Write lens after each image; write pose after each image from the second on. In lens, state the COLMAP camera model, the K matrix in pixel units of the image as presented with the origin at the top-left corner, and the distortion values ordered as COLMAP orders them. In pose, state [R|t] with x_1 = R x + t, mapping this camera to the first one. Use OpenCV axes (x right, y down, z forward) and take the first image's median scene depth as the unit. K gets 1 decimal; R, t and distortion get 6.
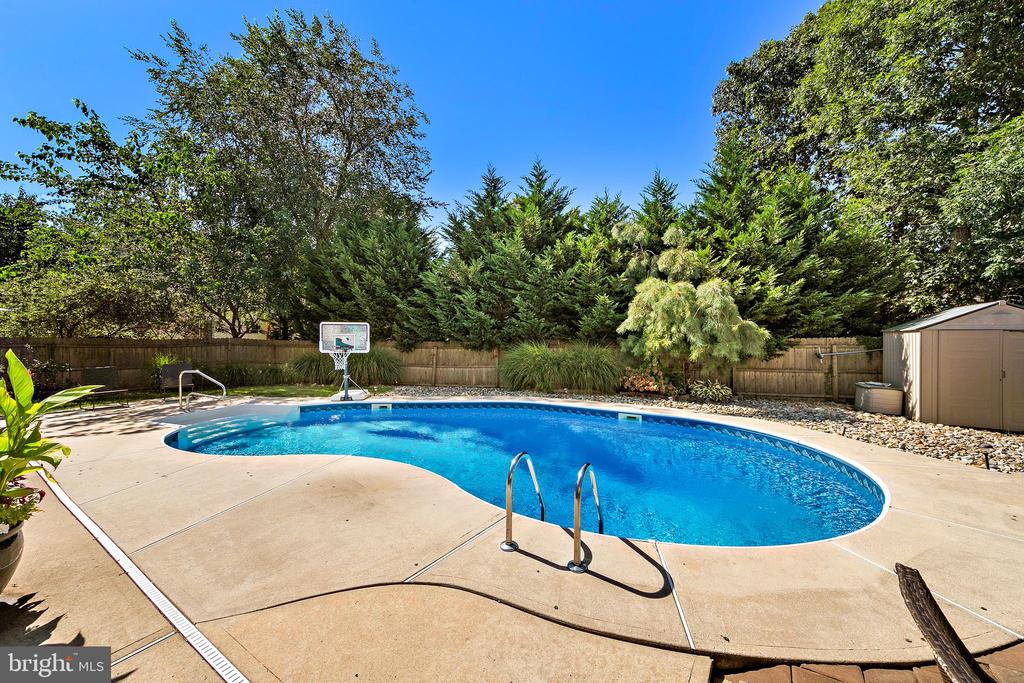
lens RADIAL K [[411.4, 0, 515.8], [0, 411.4, 334.4], [0, 0, 1]] dist [0.007604, -0.000219]
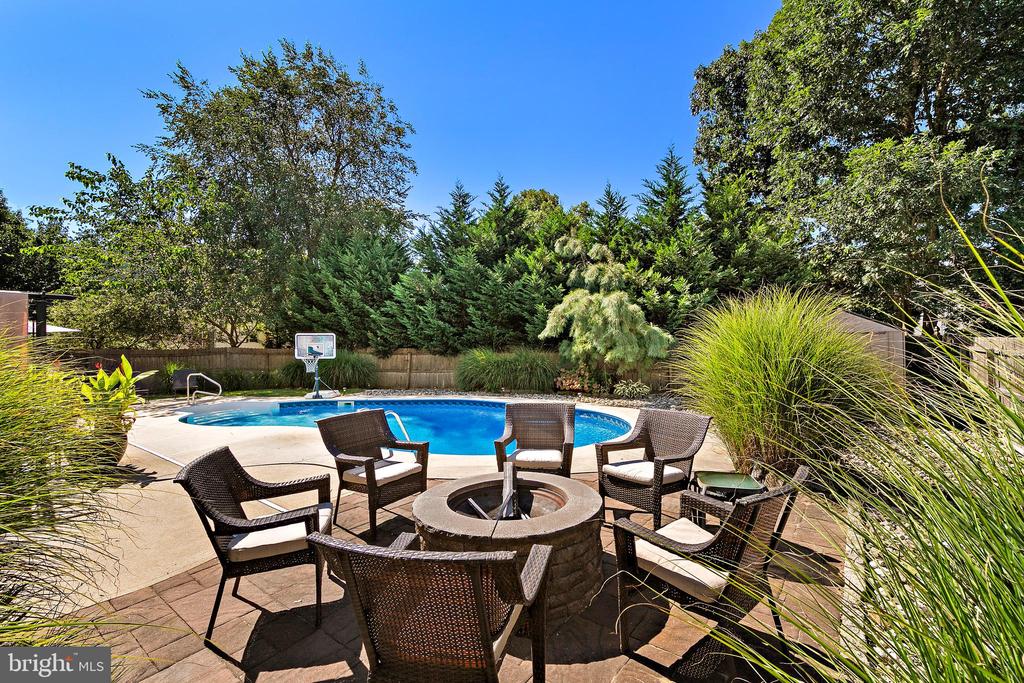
lens RADIAL K [[484.6, 0, 511.0], [0, 484.6, 330.7], [0, 0, 1]] dist [0.012390, 0.000440]
pose [[0.995869, -0.015705, -0.089436, 0.215196], [0.014223, 0.999751, -0.017188, -0.003191], [0.089684, 0.015845, 0.995844, -0.277677]]
